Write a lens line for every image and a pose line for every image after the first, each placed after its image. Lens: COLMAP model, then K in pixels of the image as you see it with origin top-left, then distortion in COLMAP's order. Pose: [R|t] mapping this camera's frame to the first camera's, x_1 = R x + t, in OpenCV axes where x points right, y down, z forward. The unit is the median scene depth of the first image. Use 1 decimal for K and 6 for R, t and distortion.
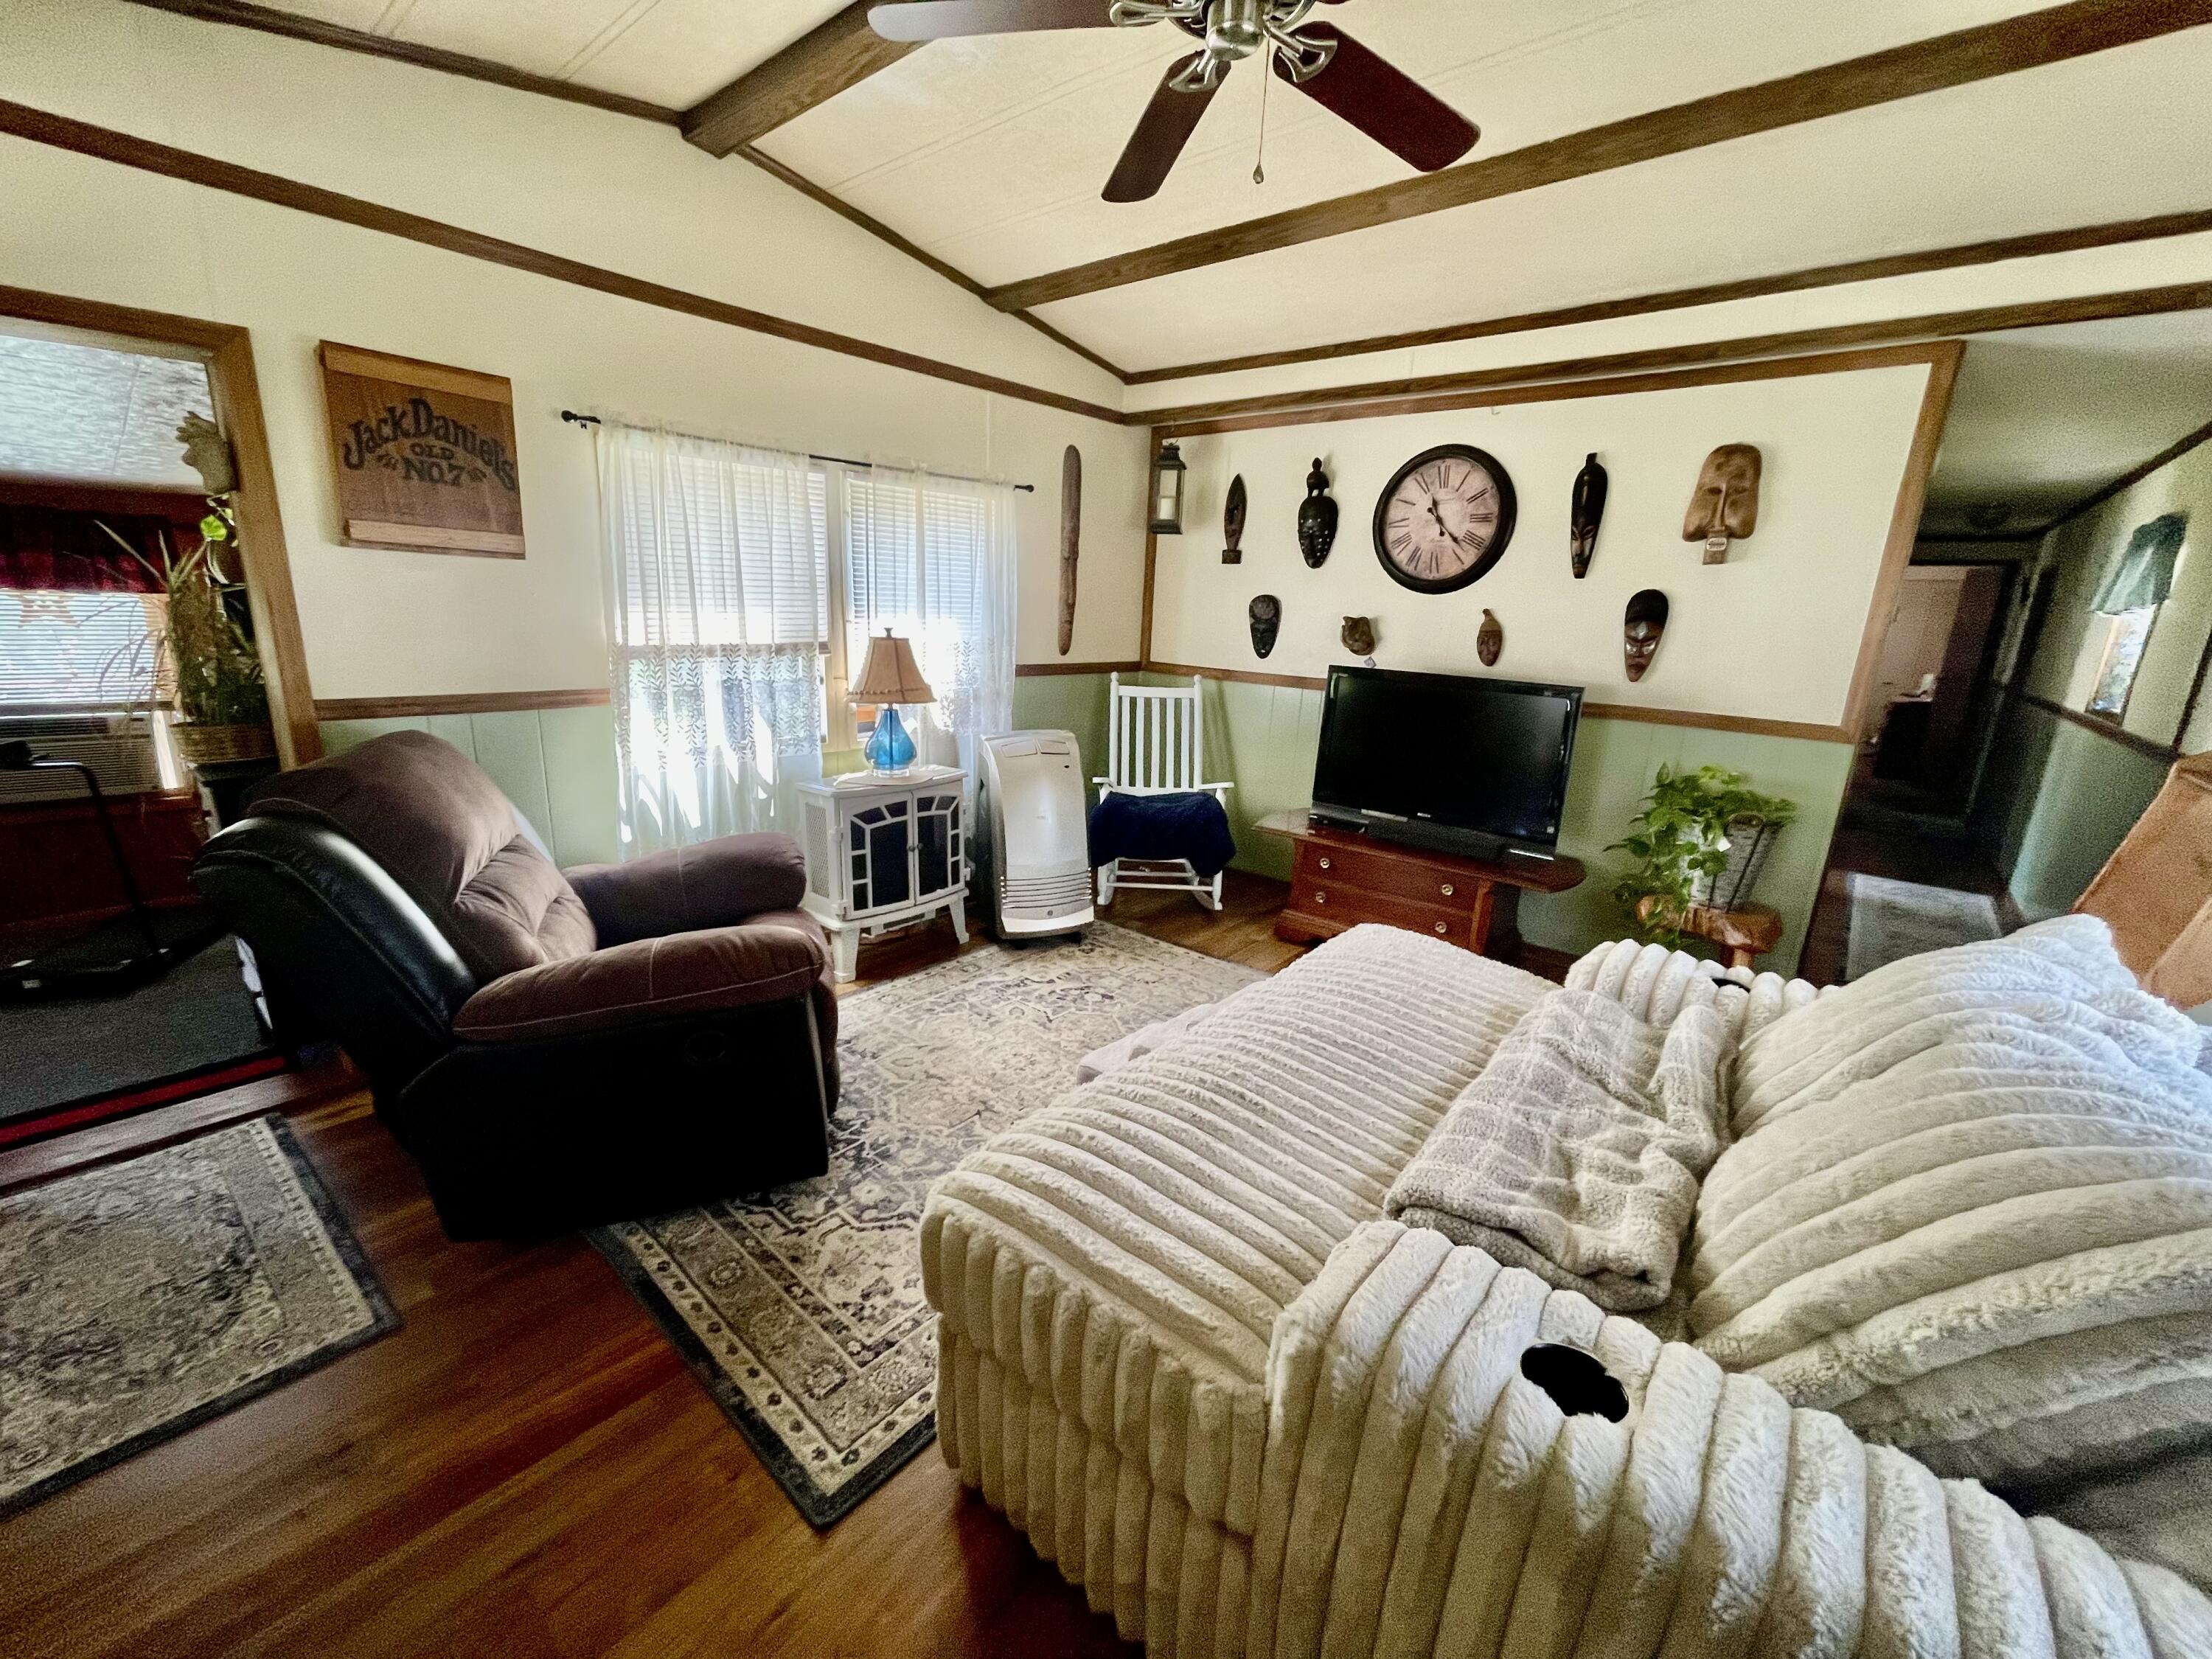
lens RADIAL K [[893.0, 0, 1085.1], [0, 893.0, 836.5], [0, 0, 1]] dist [0.002952, -0.001799]
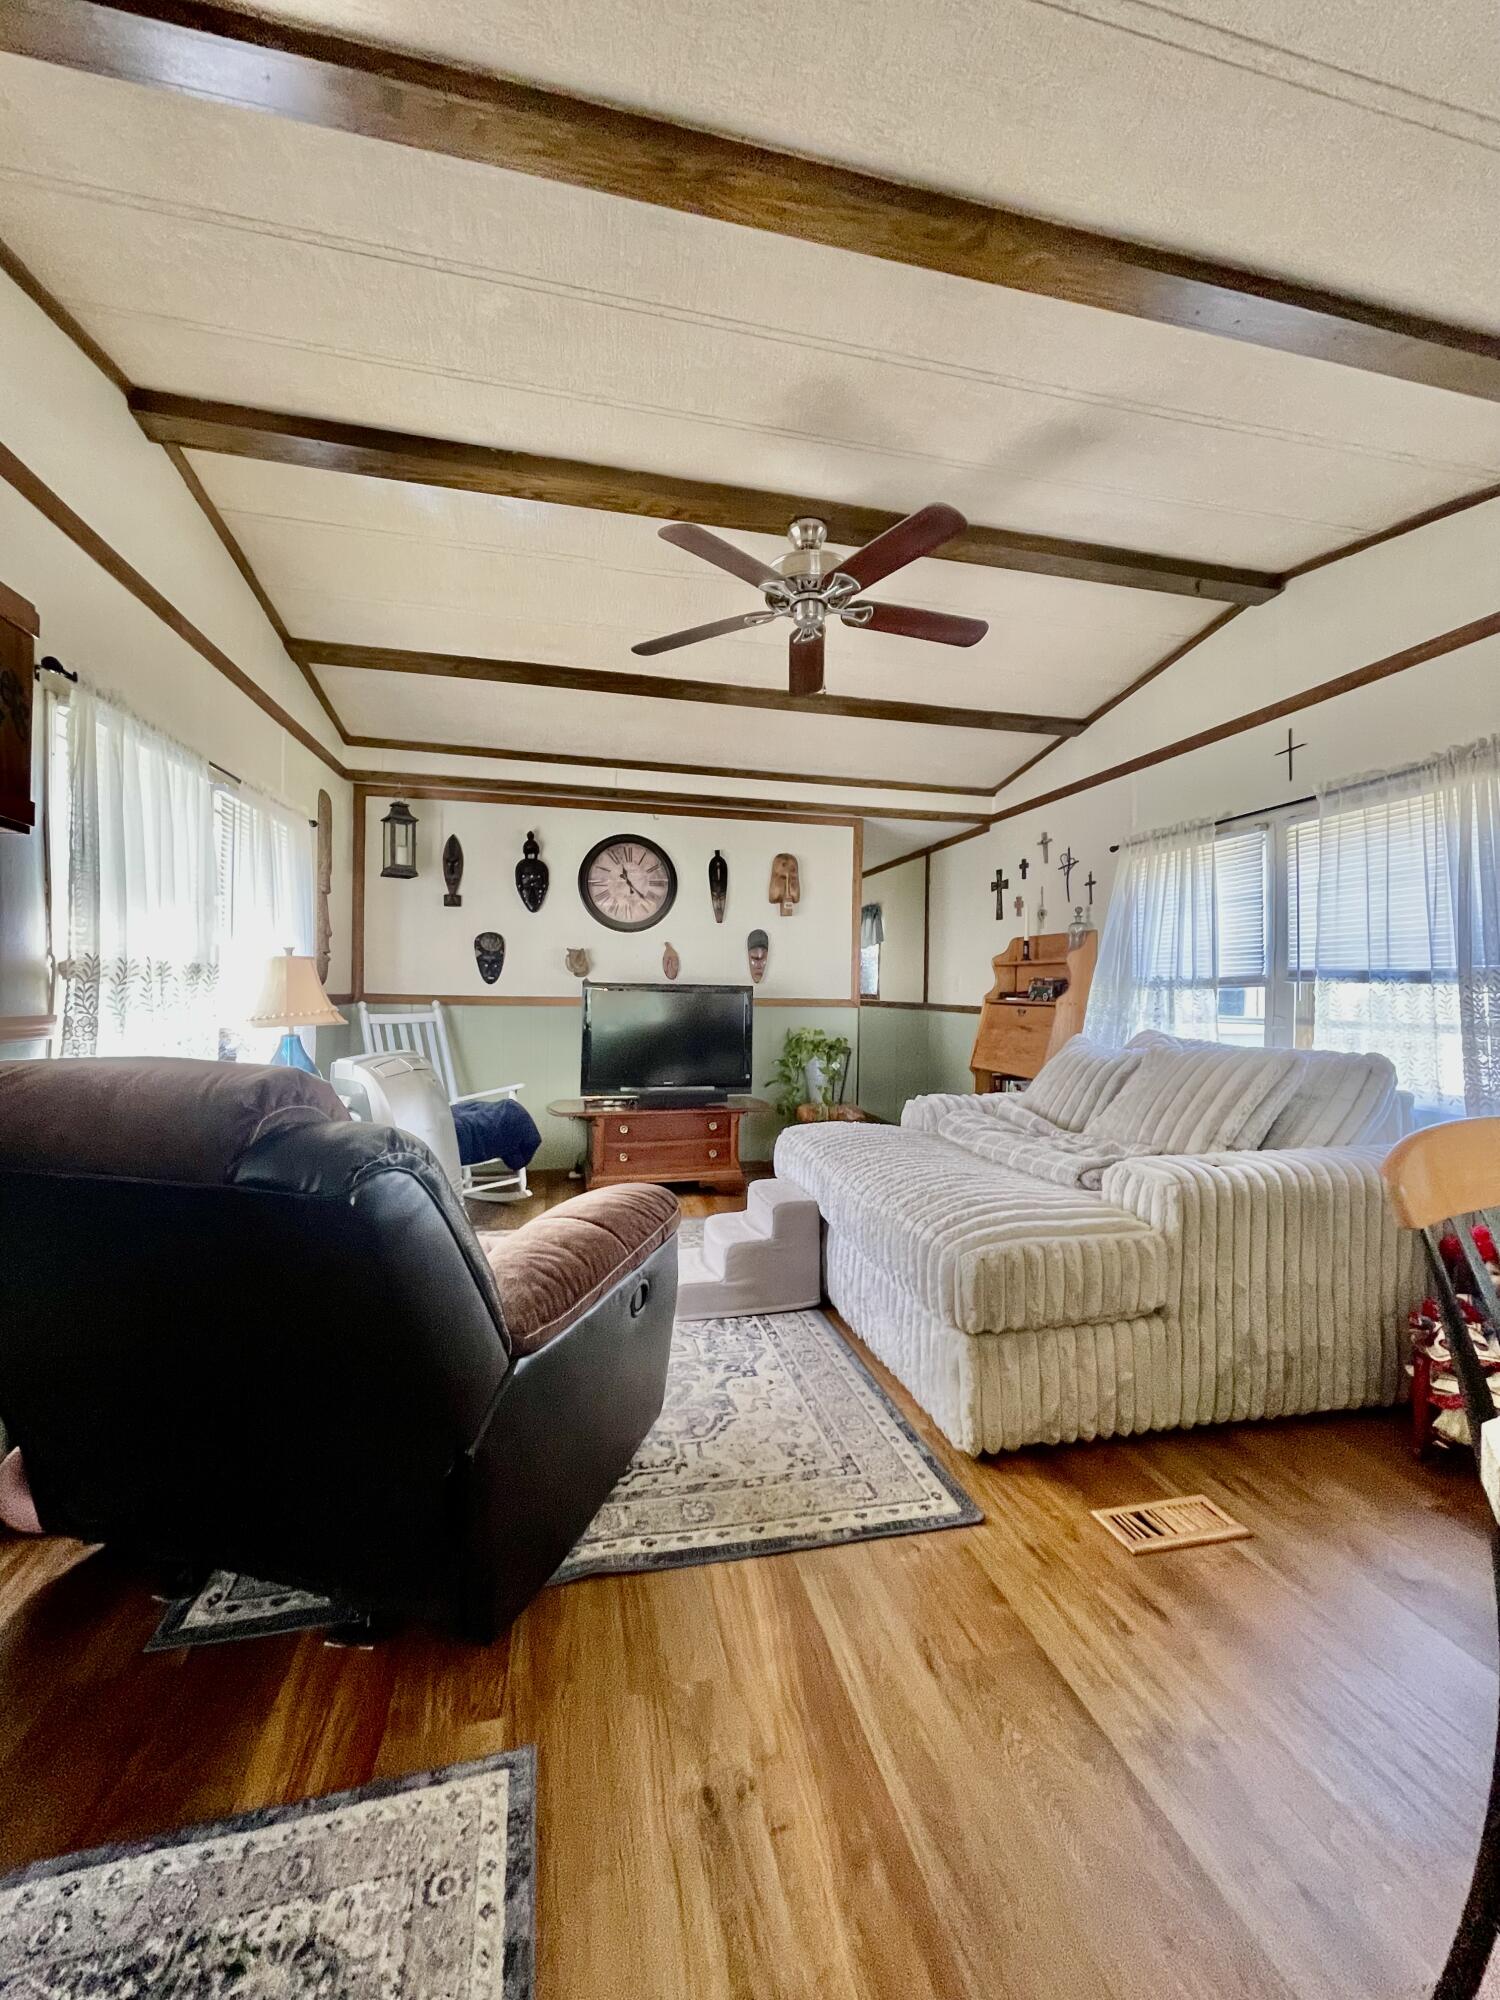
lens RADIAL K [[807.4, 0, 760.8], [0, 807.4, 994.3], [0, 0, 1]] dist [0.002952, -0.001799]
pose [[0.579453, -0.038224, 0.814109, -0.585927], [0.218801, 0.969525, -0.110214, 0.013282], [-0.785086, 0.241992, 0.570158, 0.136872]]
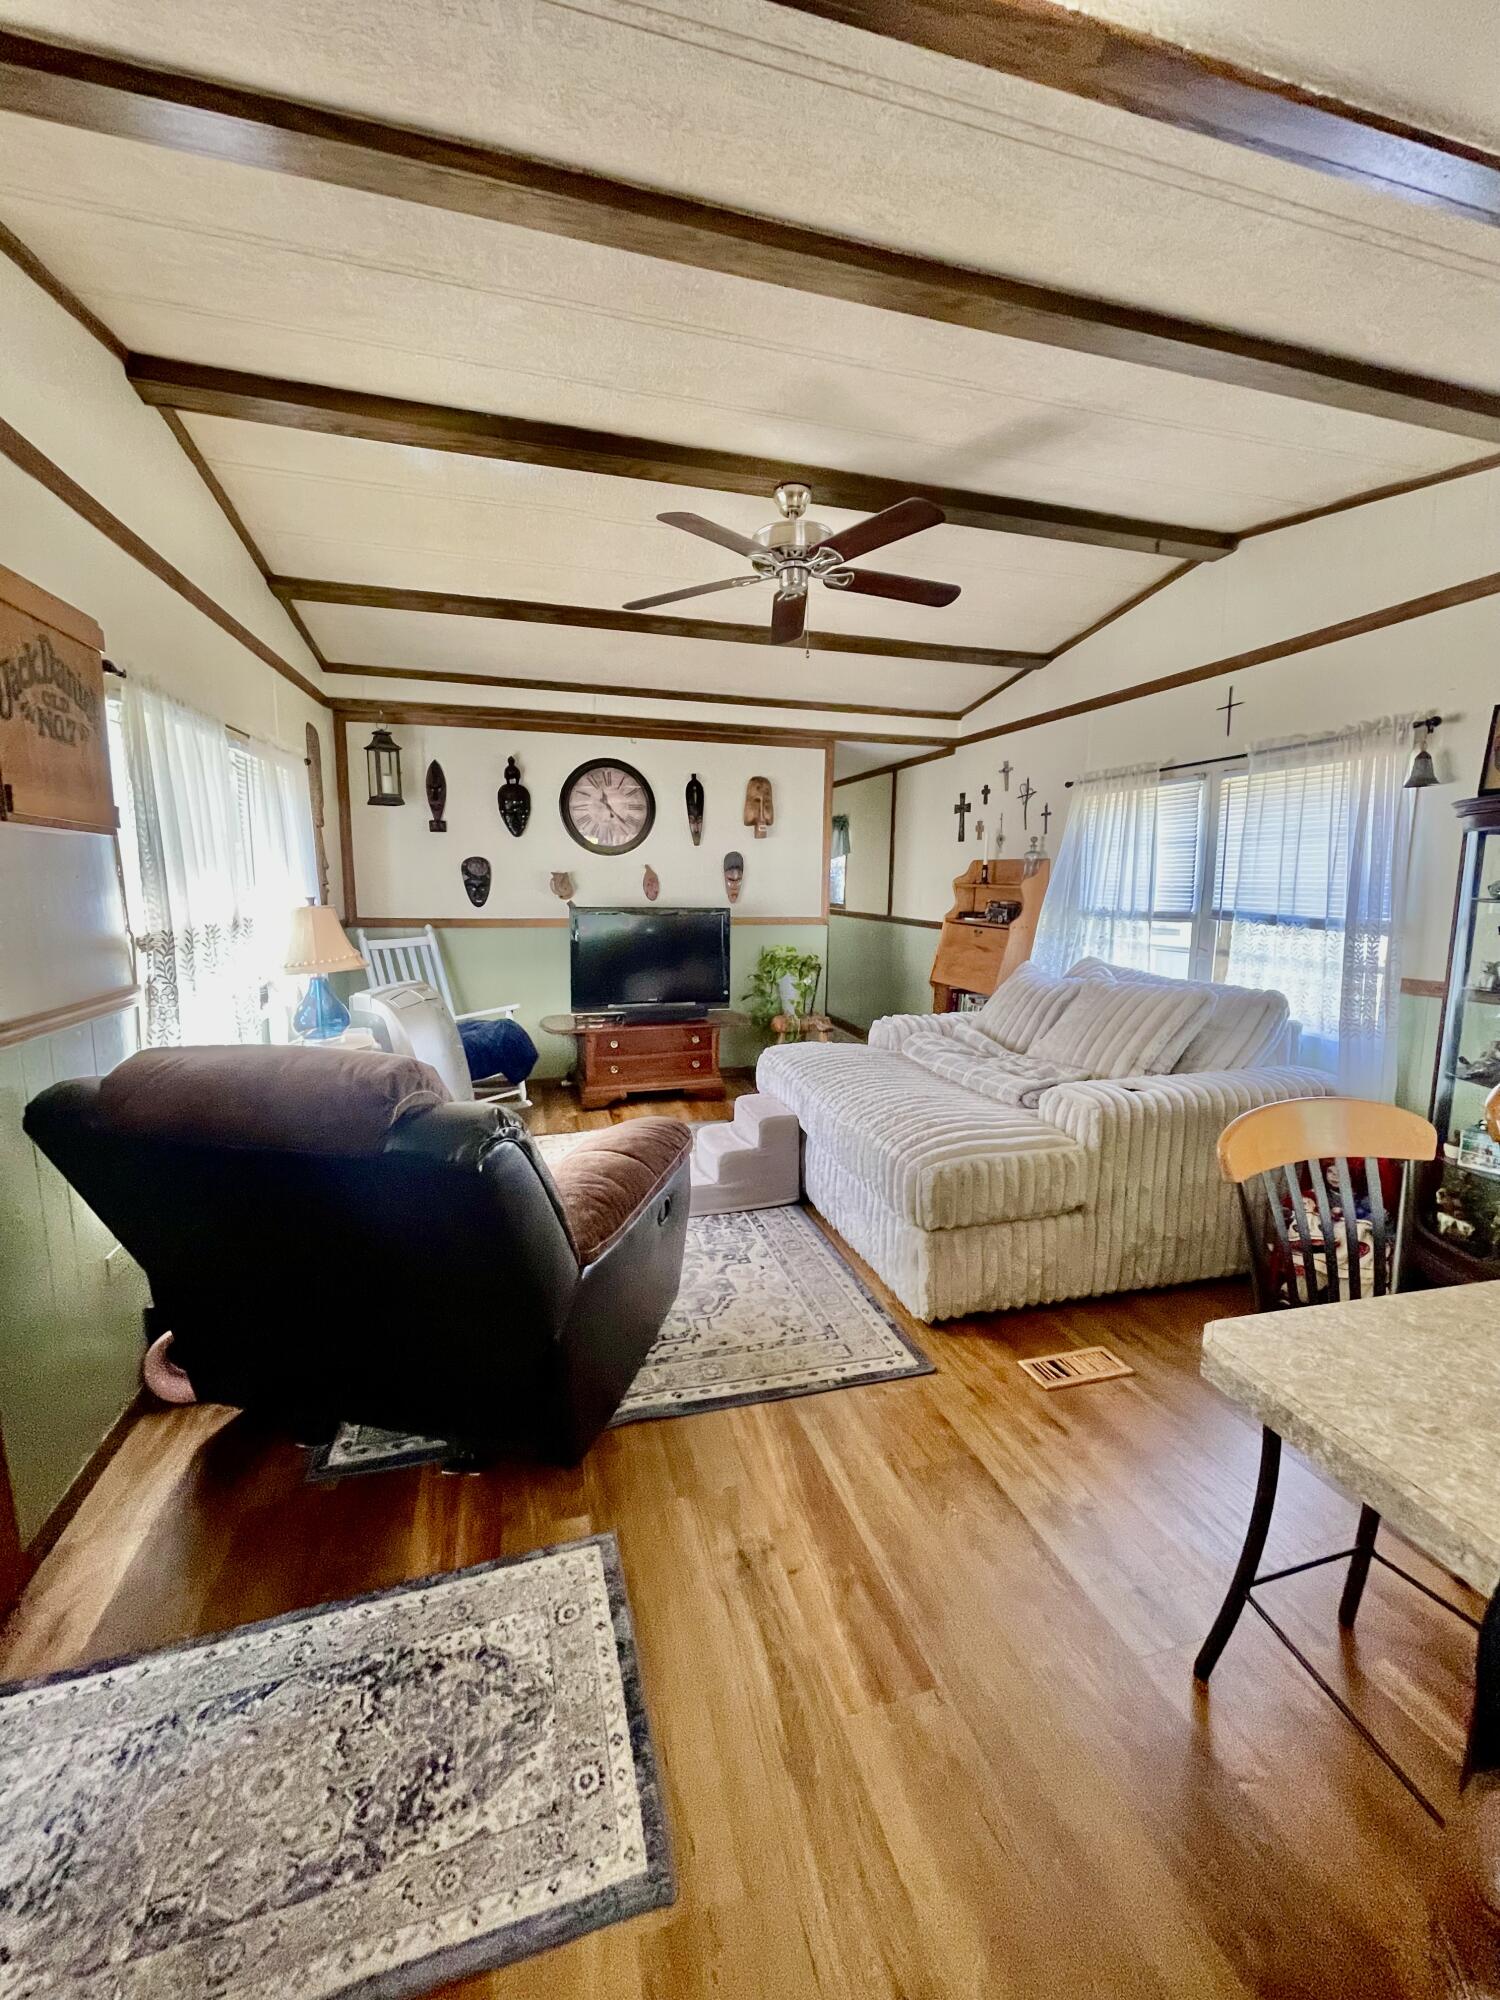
lens RADIAL K [[807.4, 0, 760.9], [0, 807.4, 994.8], [0, 0, 1]] dist [0.002952, -0.001799]
pose [[0.538306, -0.157810, 0.827842, -0.674623], [0.226166, 0.973328, 0.038478, -0.044476], [-0.811835, 0.166517, 0.559639, 0.093506]]
